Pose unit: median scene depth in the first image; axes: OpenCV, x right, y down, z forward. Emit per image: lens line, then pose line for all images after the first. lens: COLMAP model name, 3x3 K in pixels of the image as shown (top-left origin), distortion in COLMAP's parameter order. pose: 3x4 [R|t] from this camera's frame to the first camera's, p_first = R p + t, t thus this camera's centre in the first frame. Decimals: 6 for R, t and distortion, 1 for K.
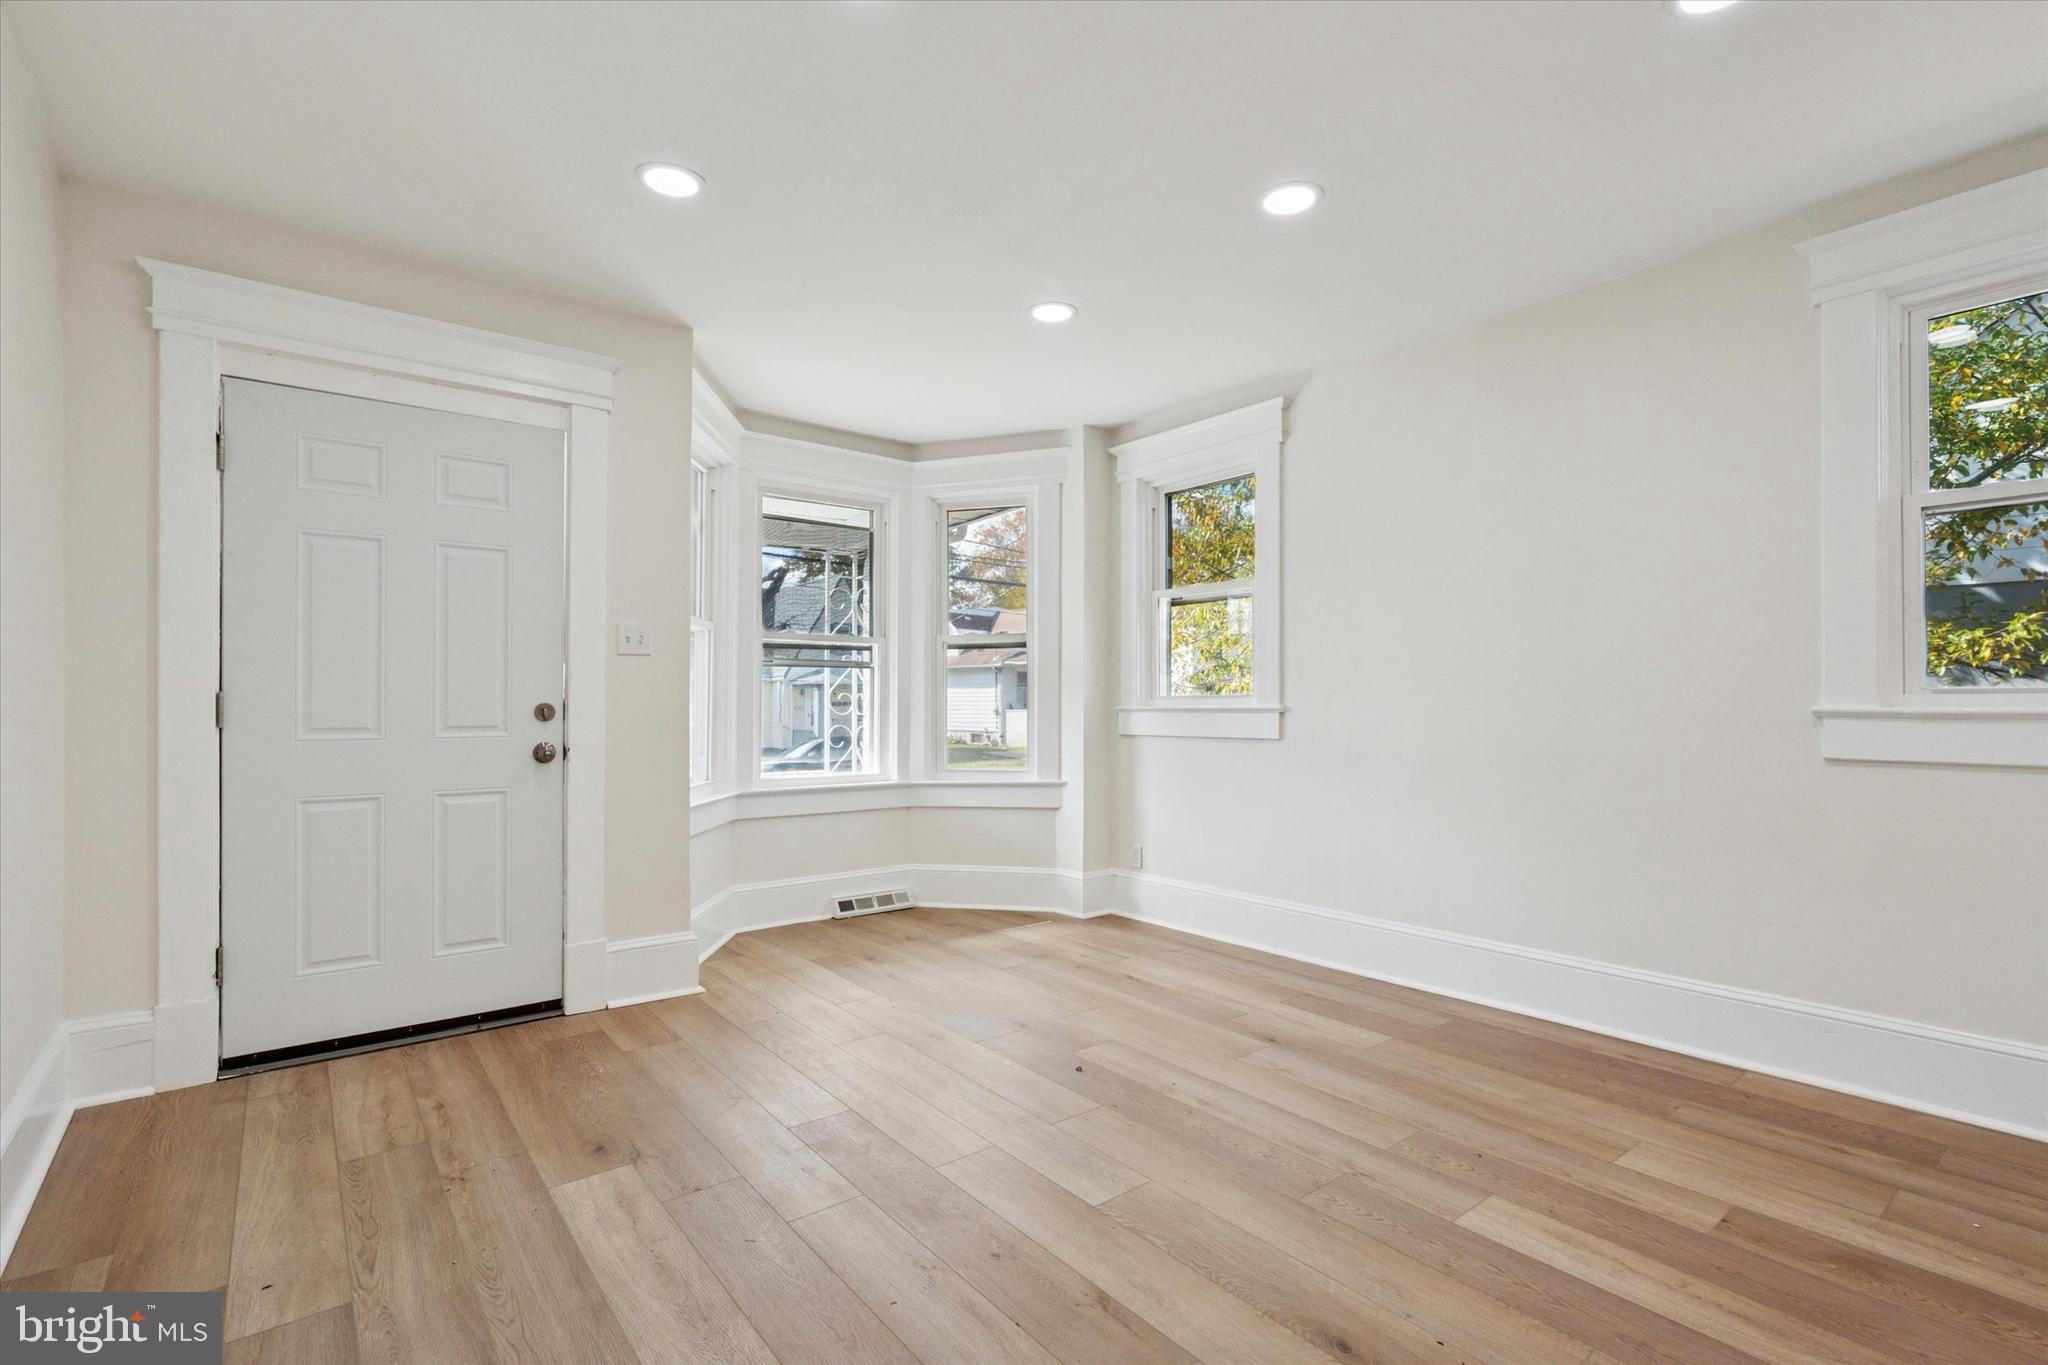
lens RADIAL K [[933.6, 0, 1016.9], [0, 933.6, 690.7], [0, 0, 1]] dist [-0.001561, 0.001219]
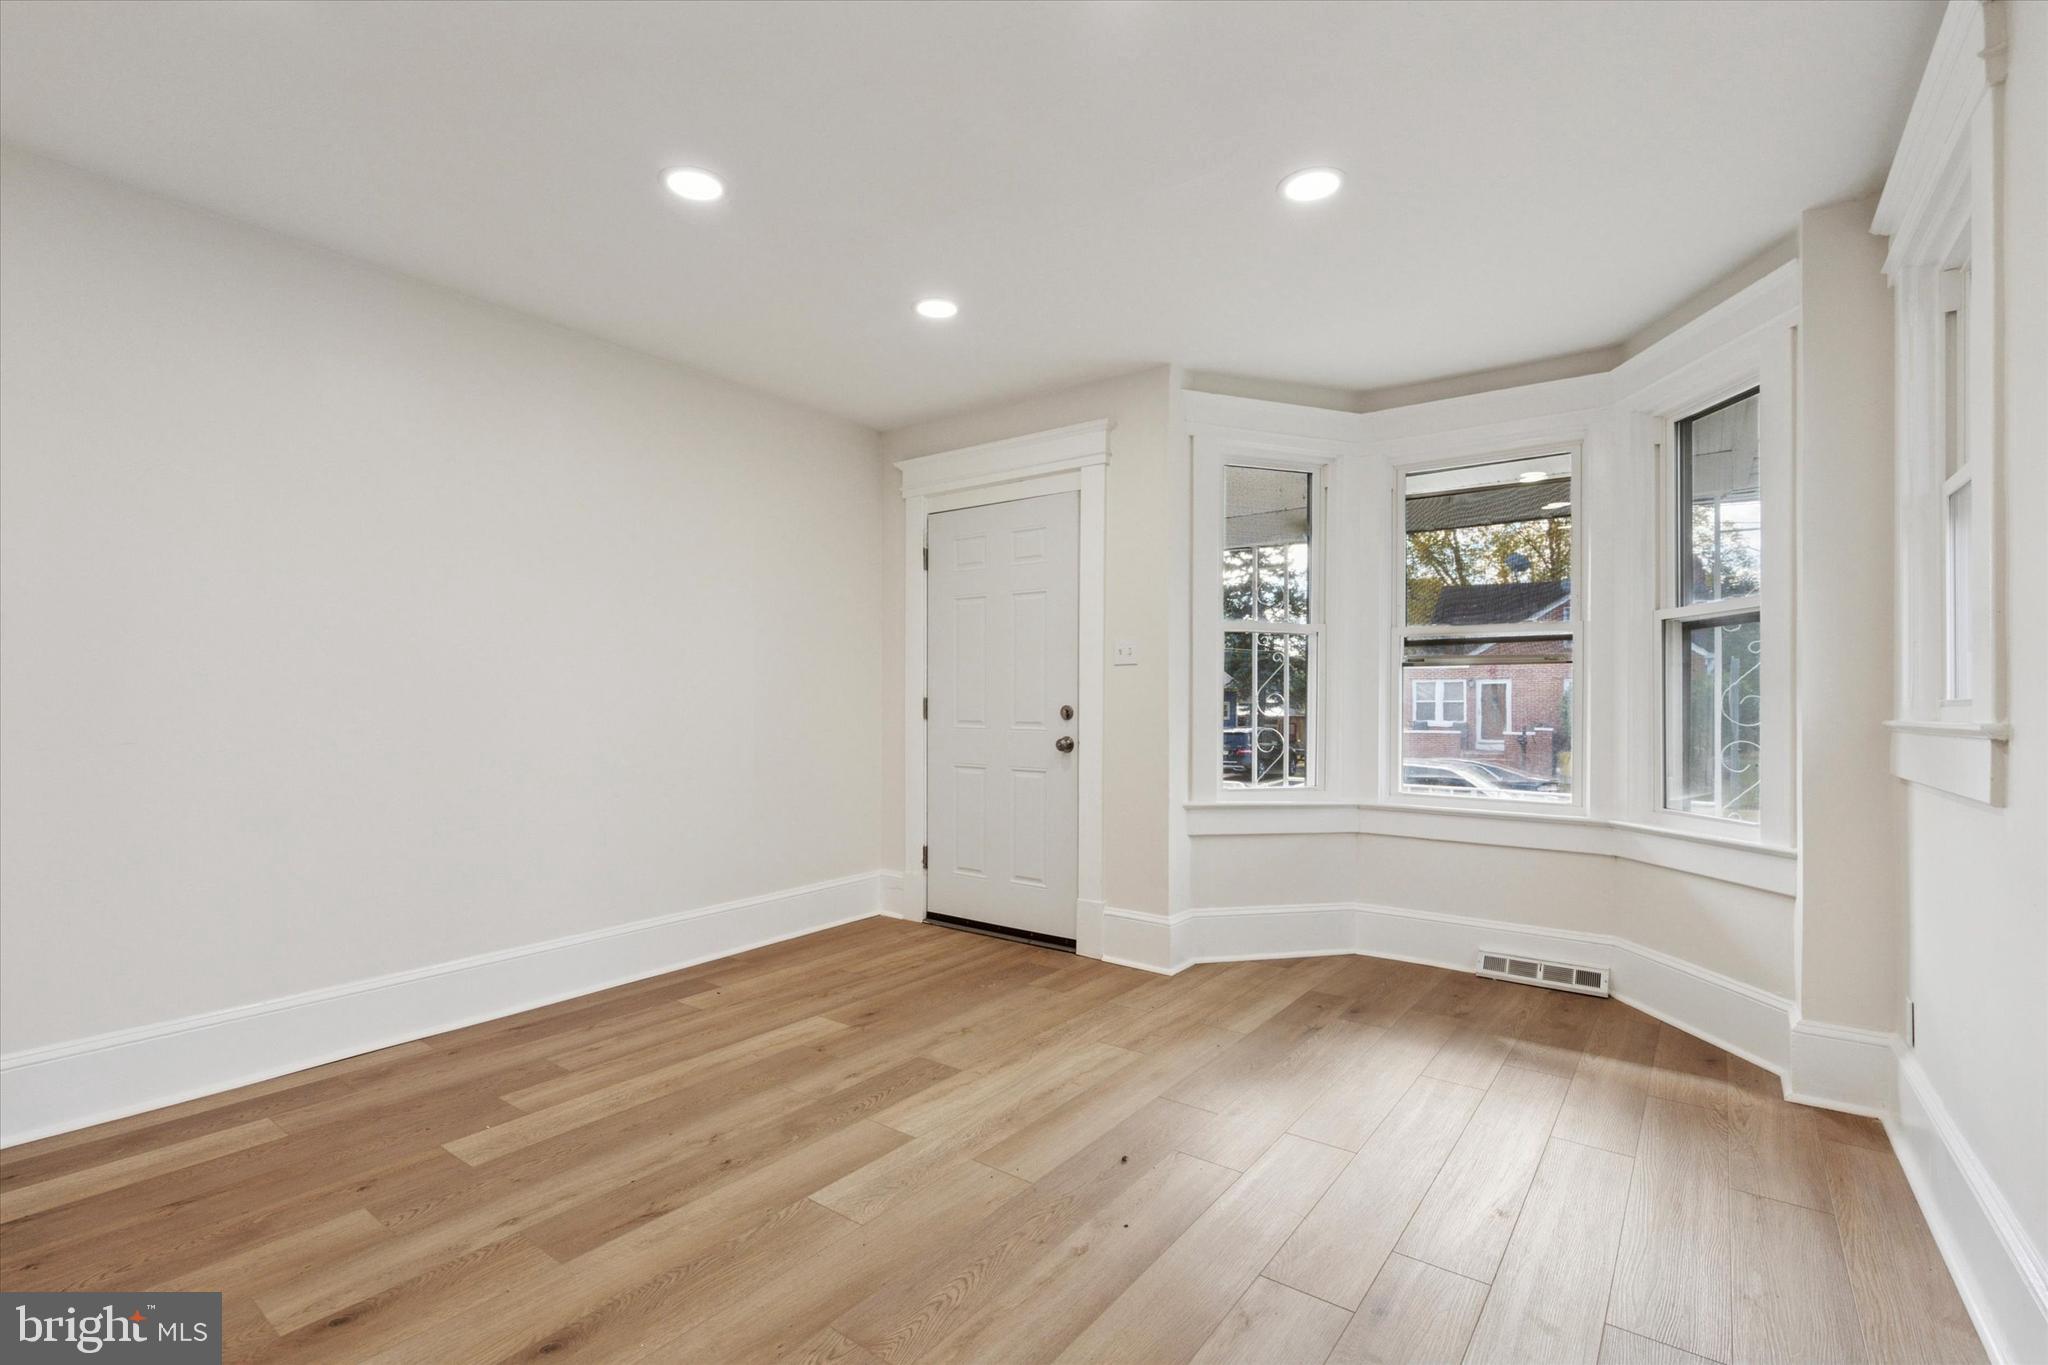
lens RADIAL K [[933.6, 0, 1022.6], [0, 933.6, 691.6], [0, 0, 1]] dist [-0.001561, 0.001219]
pose [[0.259506, -0.008697, -0.965702, 0.834993], [0.006525, 0.999952, -0.007252, 0.003000], [0.965719, -0.004419, 0.259550, 0.705155]]
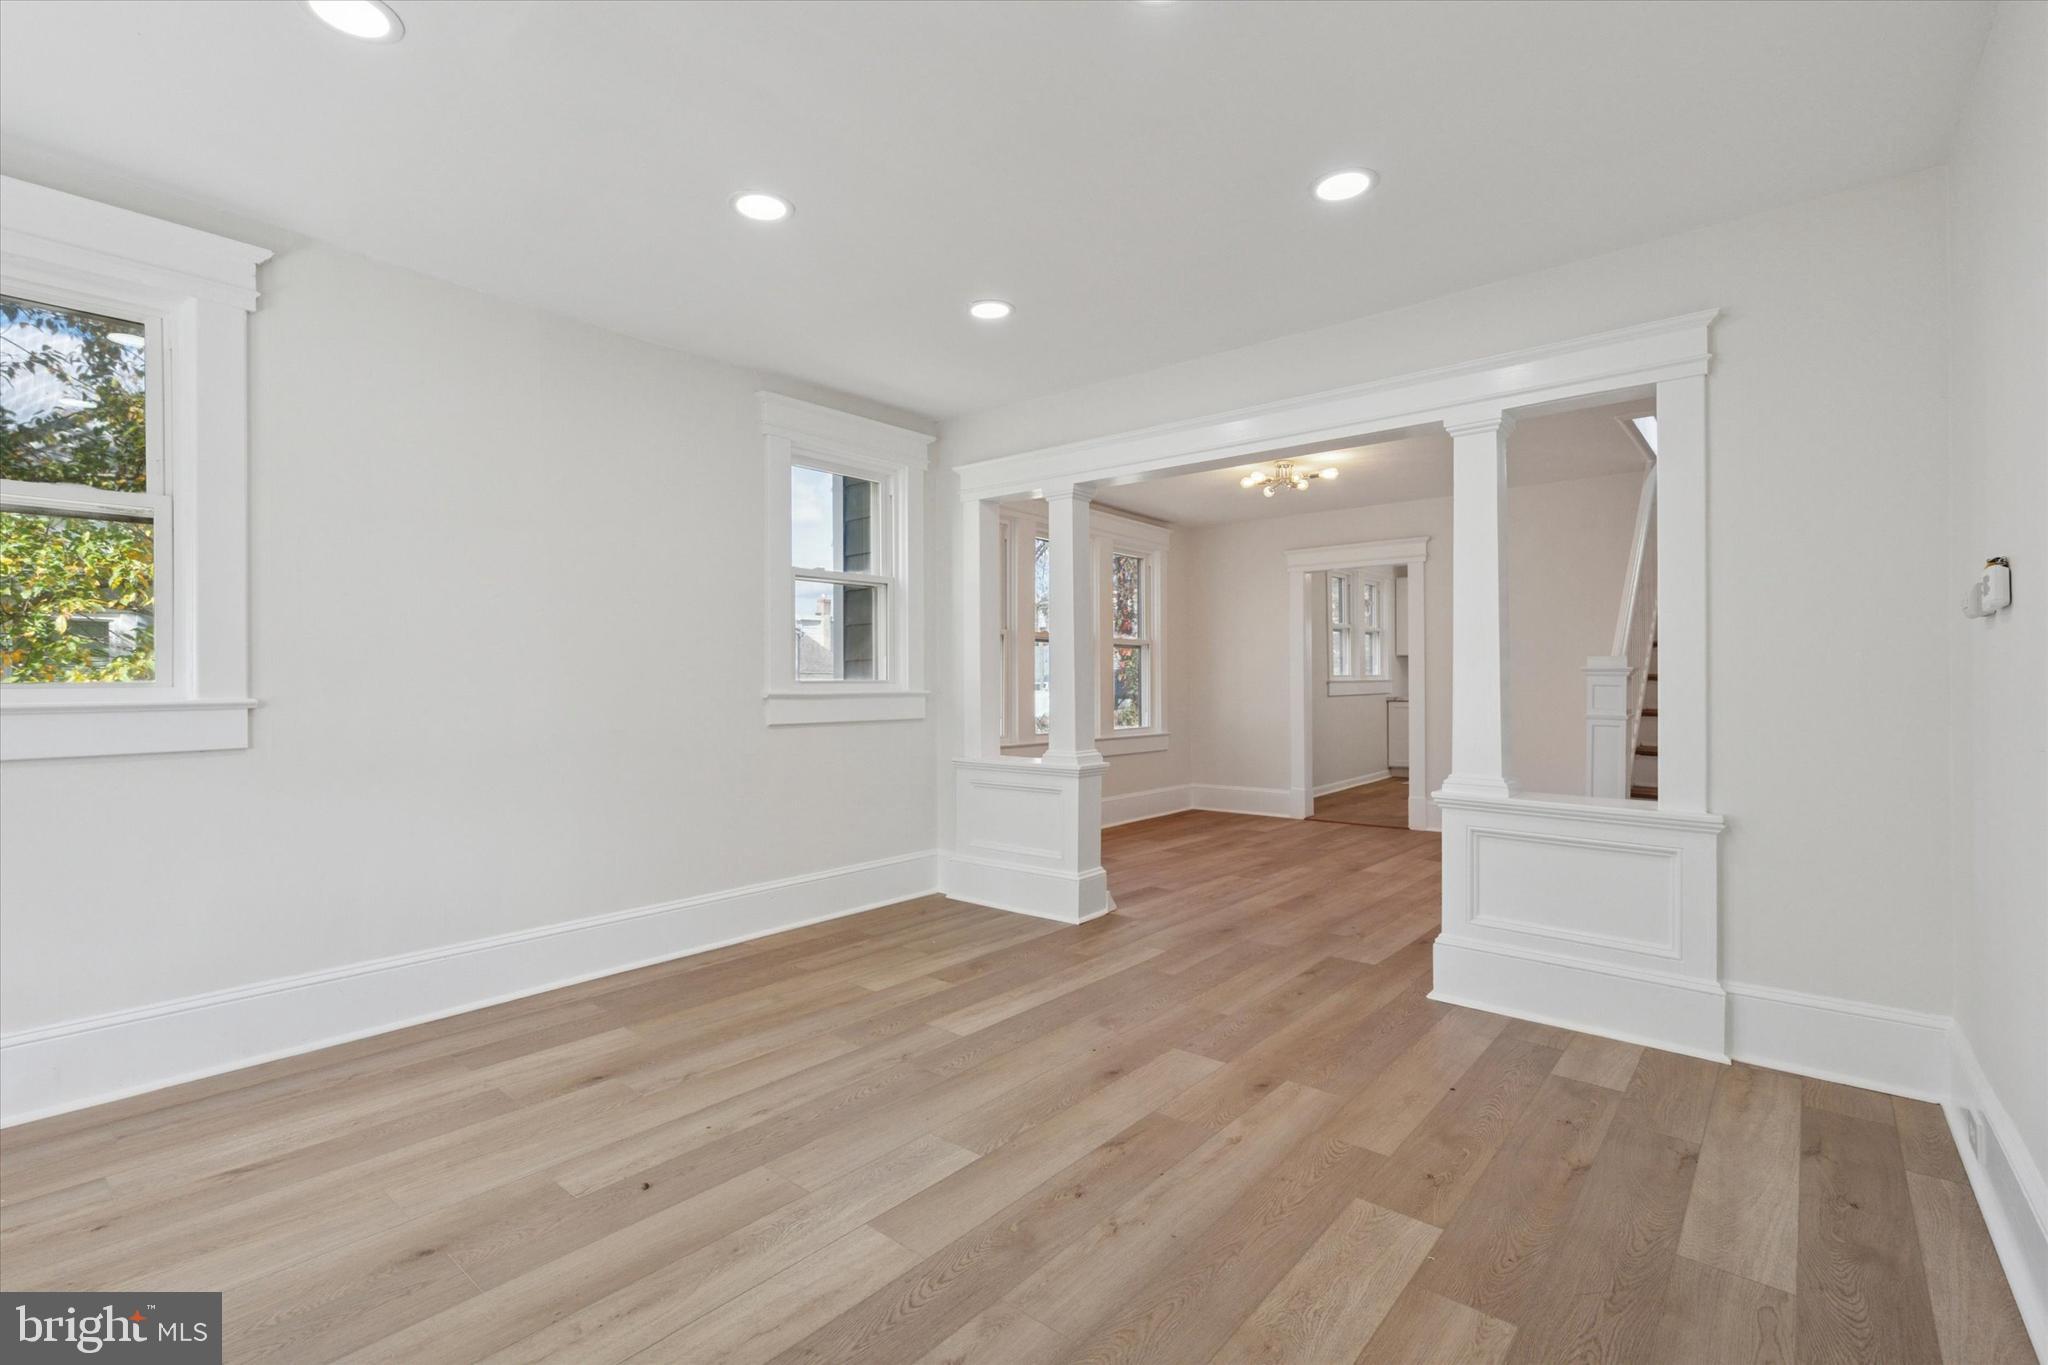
lens RADIAL K [[933.6, 0, 1019.8], [0, 933.6, 678.0], [0, 0, 1]] dist [-0.001561, 0.001219]
pose [[-0.197550, 0.007961, 0.980261, -0.725805], [-0.006929, 0.999931, -0.009517, 0.004958], [-0.980268, -0.008672, -0.197481, 0.859287]]
